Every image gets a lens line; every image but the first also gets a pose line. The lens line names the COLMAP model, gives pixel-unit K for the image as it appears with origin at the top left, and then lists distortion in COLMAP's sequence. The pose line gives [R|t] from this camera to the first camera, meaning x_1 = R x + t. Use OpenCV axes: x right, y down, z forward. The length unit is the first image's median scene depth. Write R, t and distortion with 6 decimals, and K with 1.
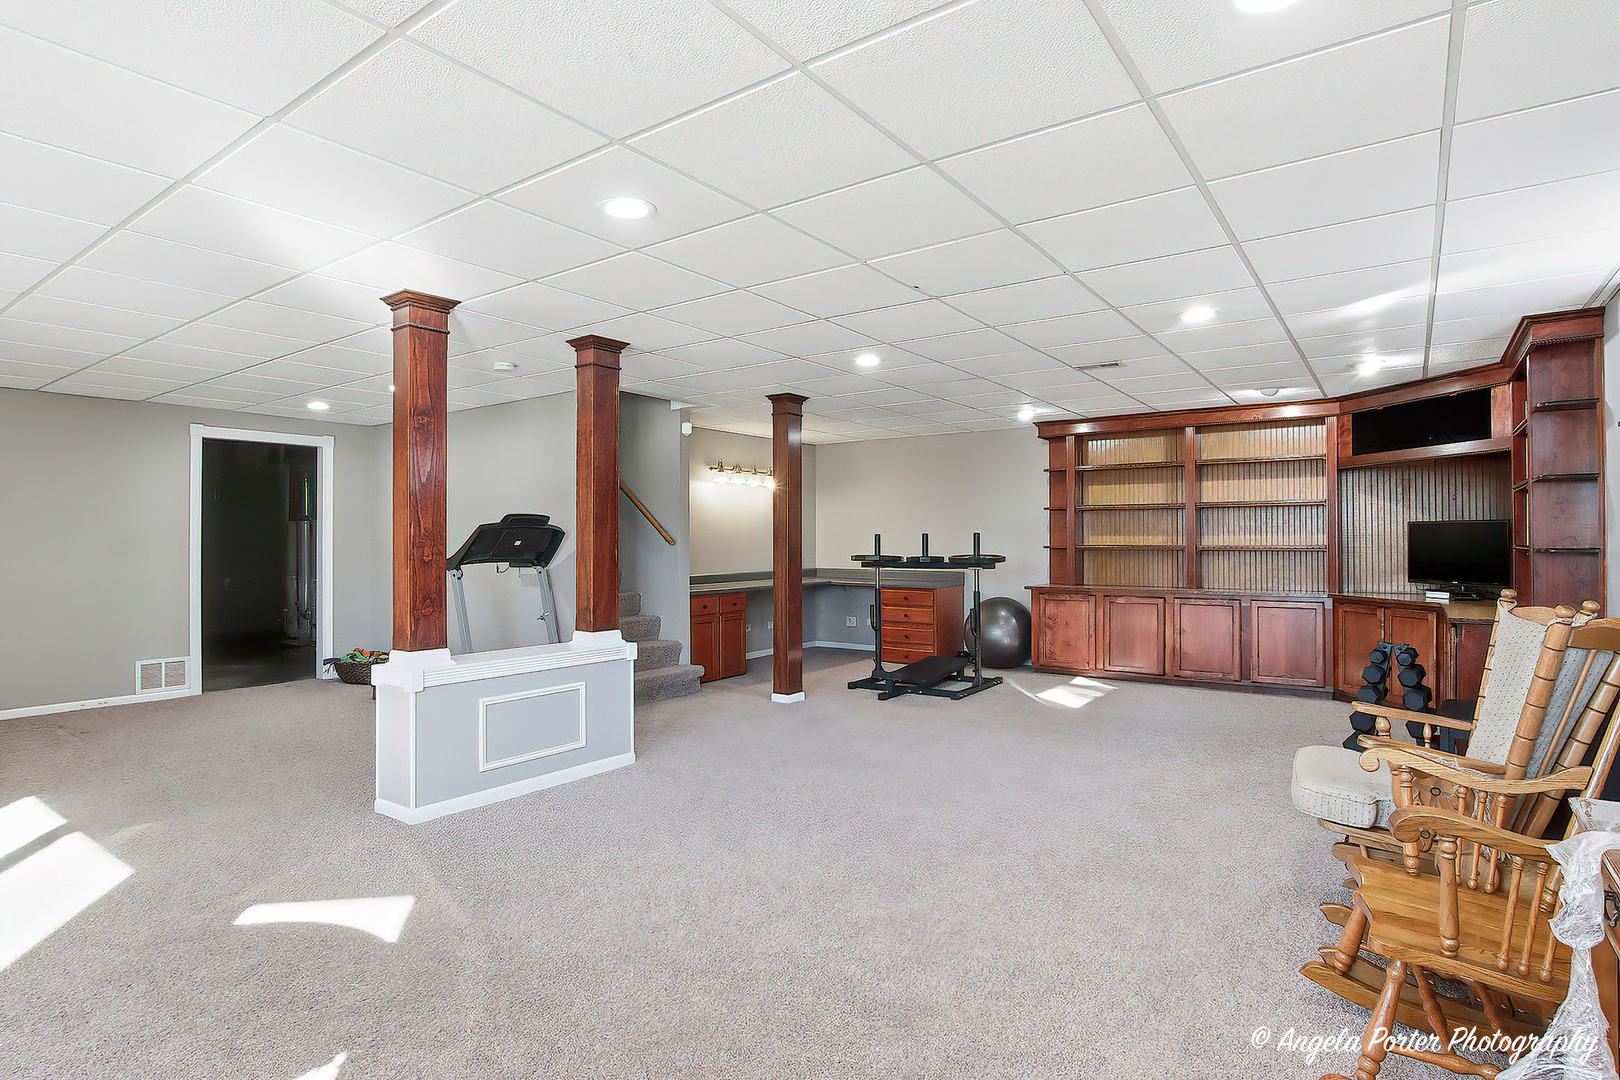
lens RADIAL K [[833.1, 0, 819.6], [0, 833.1, 541.6], [0, 0, 1]] dist [-0.020630, 0.001705]
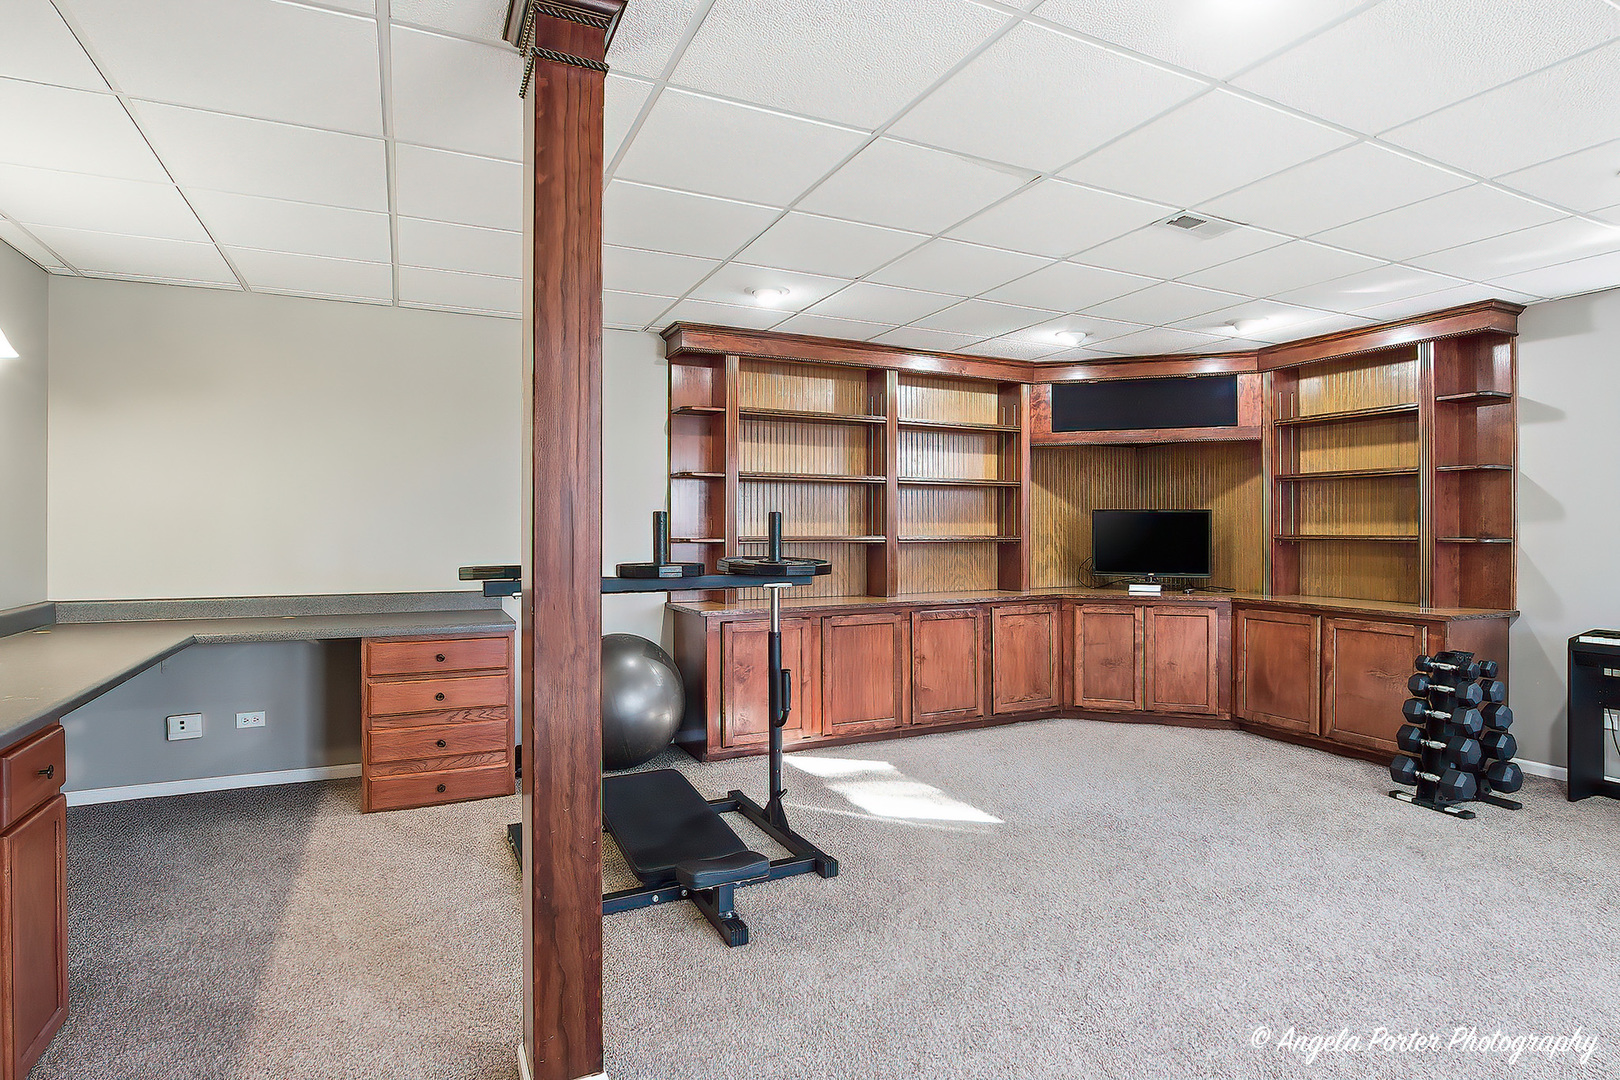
lens RADIAL K [[847.5, 0, 817.0], [0, 847.5, 565.3], [0, 0, 1]] dist [-0.020963, 0.000267]
pose [[0.474917, -0.032867, 0.879416, -0.254048], [0.000191, 0.999306, 0.037245, 0.002342], [-0.880030, -0.017520, 0.474594, 0.789224]]
